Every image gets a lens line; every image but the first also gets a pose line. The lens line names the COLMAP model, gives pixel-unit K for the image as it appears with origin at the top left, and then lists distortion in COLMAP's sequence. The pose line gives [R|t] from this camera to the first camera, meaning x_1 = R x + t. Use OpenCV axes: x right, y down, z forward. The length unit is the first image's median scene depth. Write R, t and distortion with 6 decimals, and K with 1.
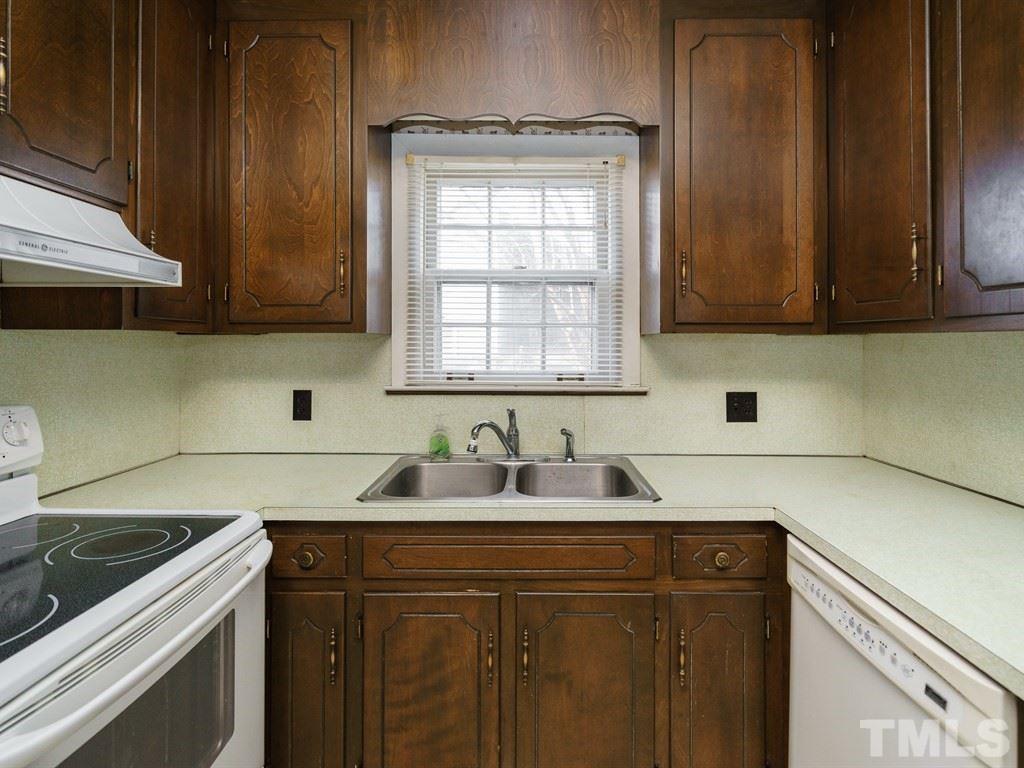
lens RADIAL K [[535.8, 0, 525.1], [0, 535.8, 342.3], [0, 0, 1]] dist [-0.003860, -0.000541]
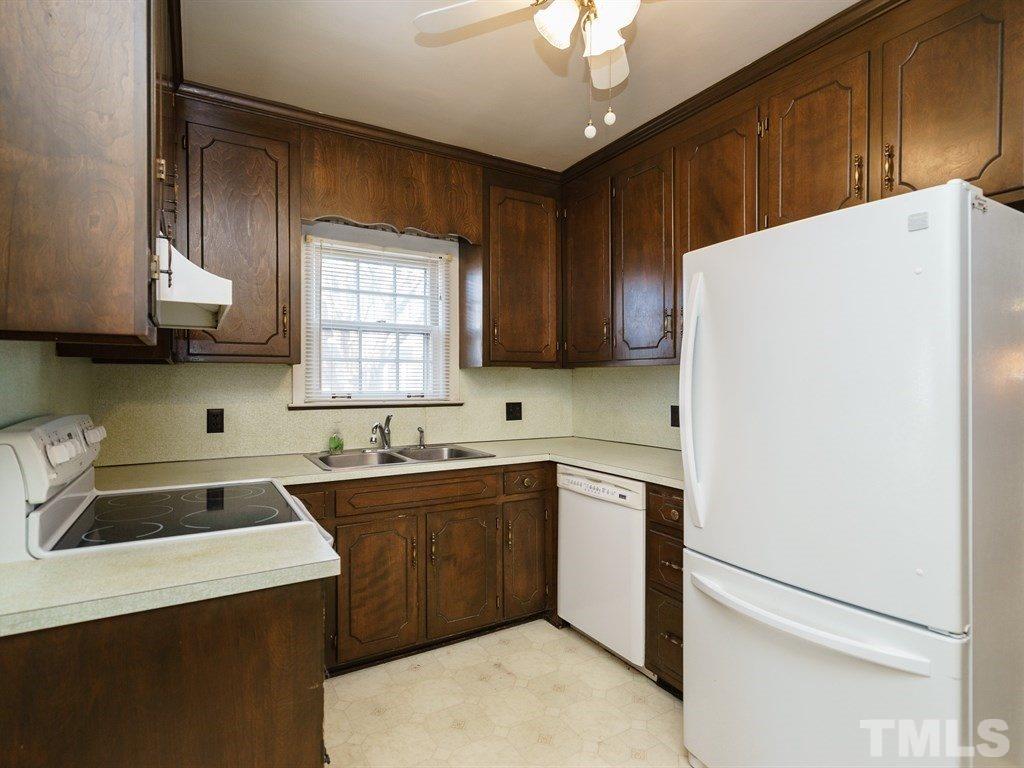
lens RADIAL K [[535.8, 0, 511.7], [0, 535.8, 383.2], [0, 0, 1]] dist [-0.003860, -0.000541]
pose [[0.858832, -0.004785, 0.512236, -0.552123], [0.001006, 0.999970, 0.007655, 0.023556], [-0.512257, -0.006059, 0.858811, -0.527403]]
